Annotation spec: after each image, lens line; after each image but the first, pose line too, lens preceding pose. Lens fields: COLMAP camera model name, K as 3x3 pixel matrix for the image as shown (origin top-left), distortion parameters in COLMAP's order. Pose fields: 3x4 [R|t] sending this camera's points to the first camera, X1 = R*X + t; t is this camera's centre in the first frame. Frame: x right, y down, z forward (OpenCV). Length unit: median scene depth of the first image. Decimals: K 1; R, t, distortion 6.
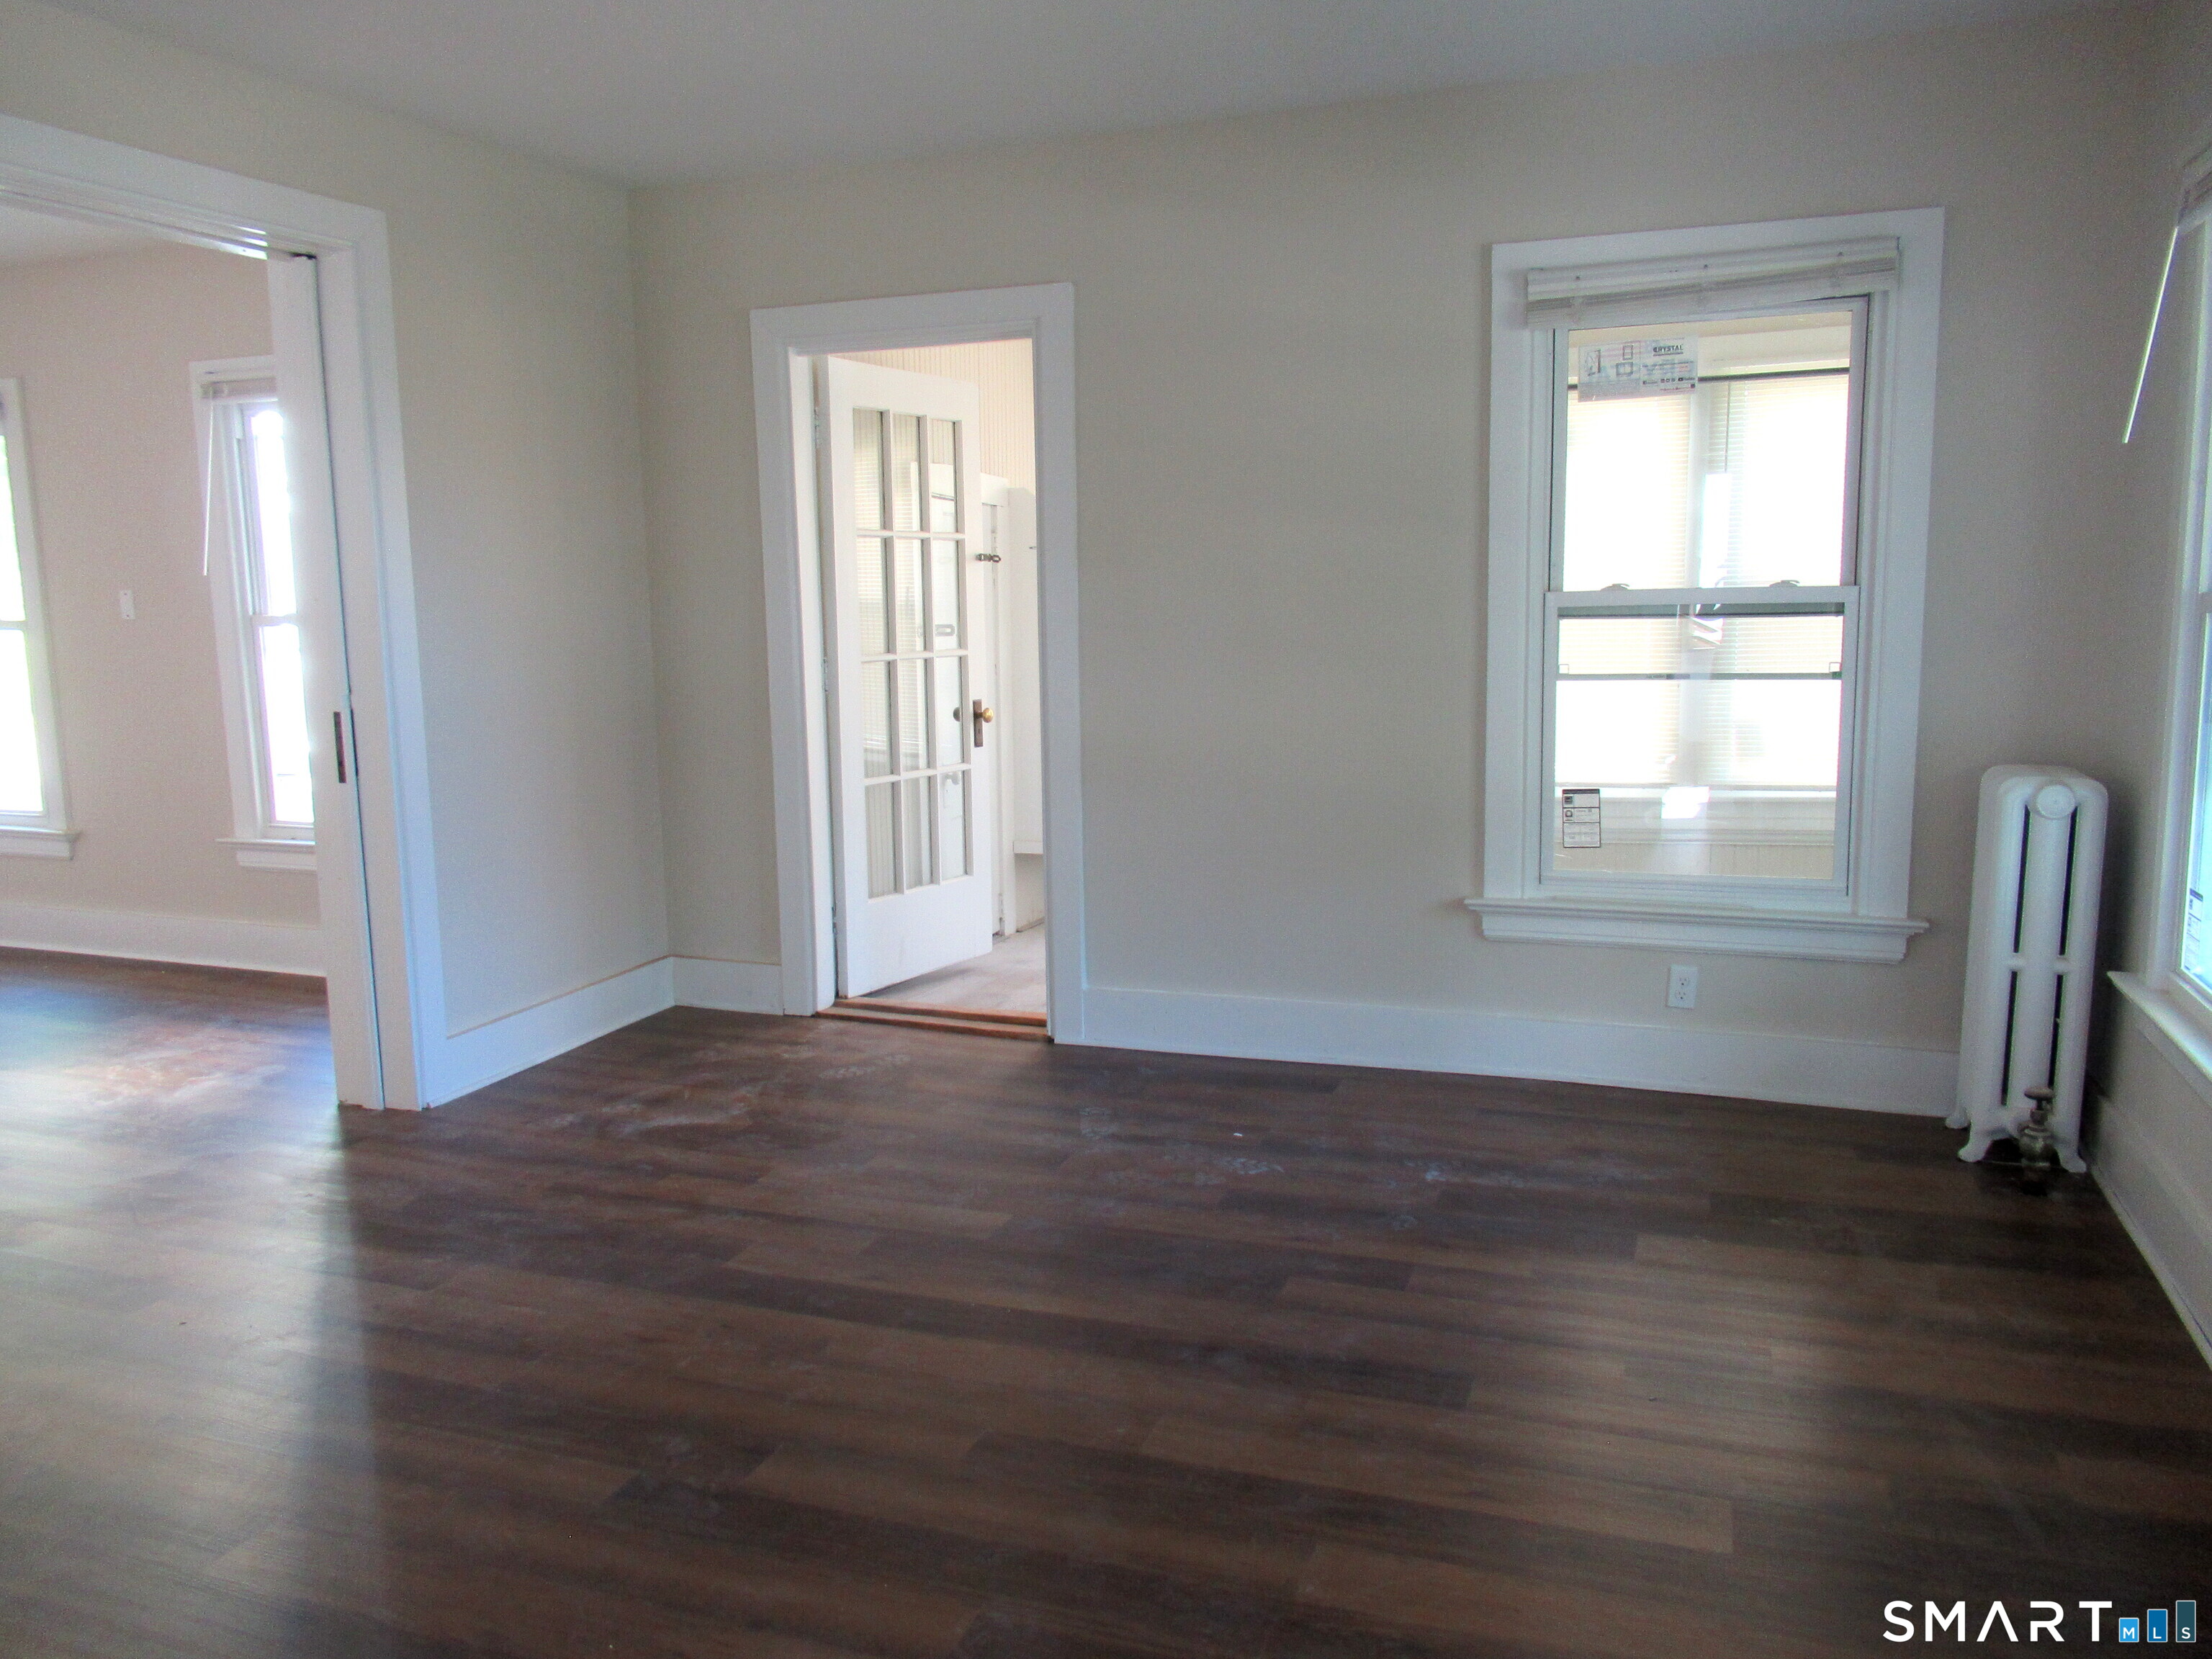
lens RADIAL K [[1652.4, 0, 1106.0], [0, 1652.4, 829.5], [0, 0, 1]] dist [-0.007879, -0.000660]
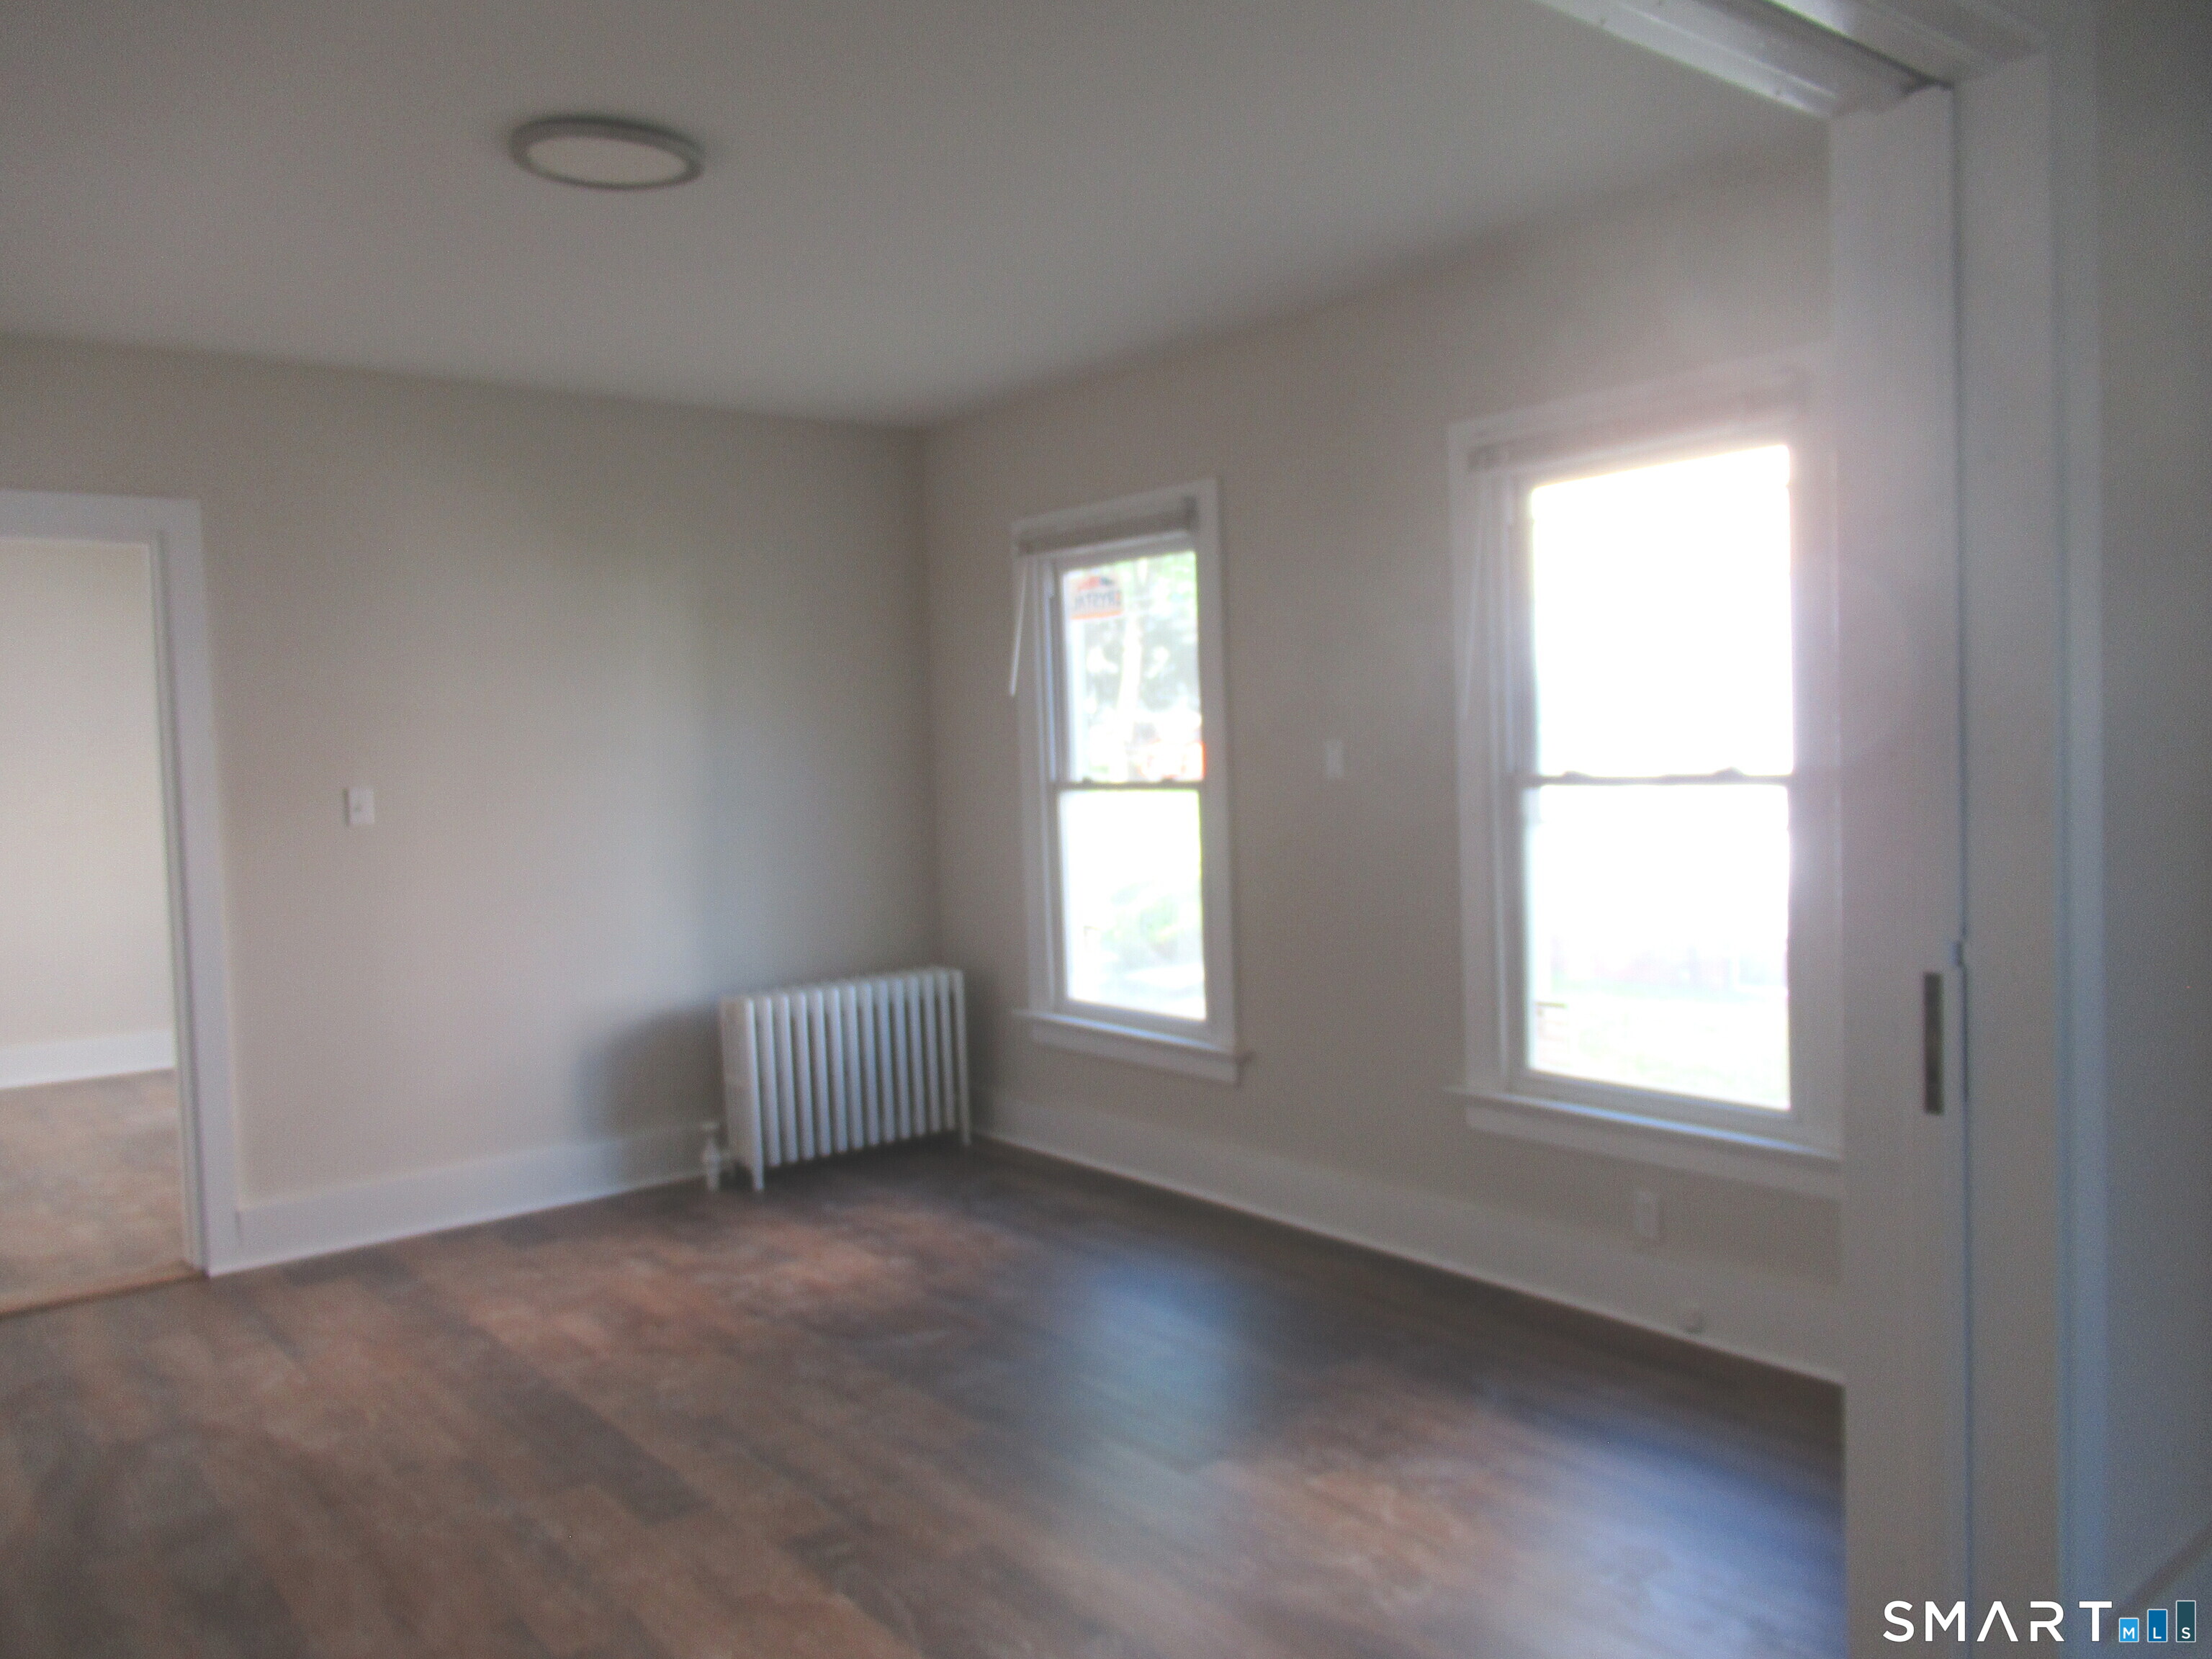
lens RADIAL K [[1652.4, 0, 1106.0], [0, 1652.4, 829.5], [0, 0, 1]] dist [-0.007879, -0.000660]
pose [[0.860288, 0.013912, -0.509618, -0.303497], [-0.058084, 0.995793, -0.070866, -0.045698], [0.506488, 0.090566, 0.857478, 0.308957]]
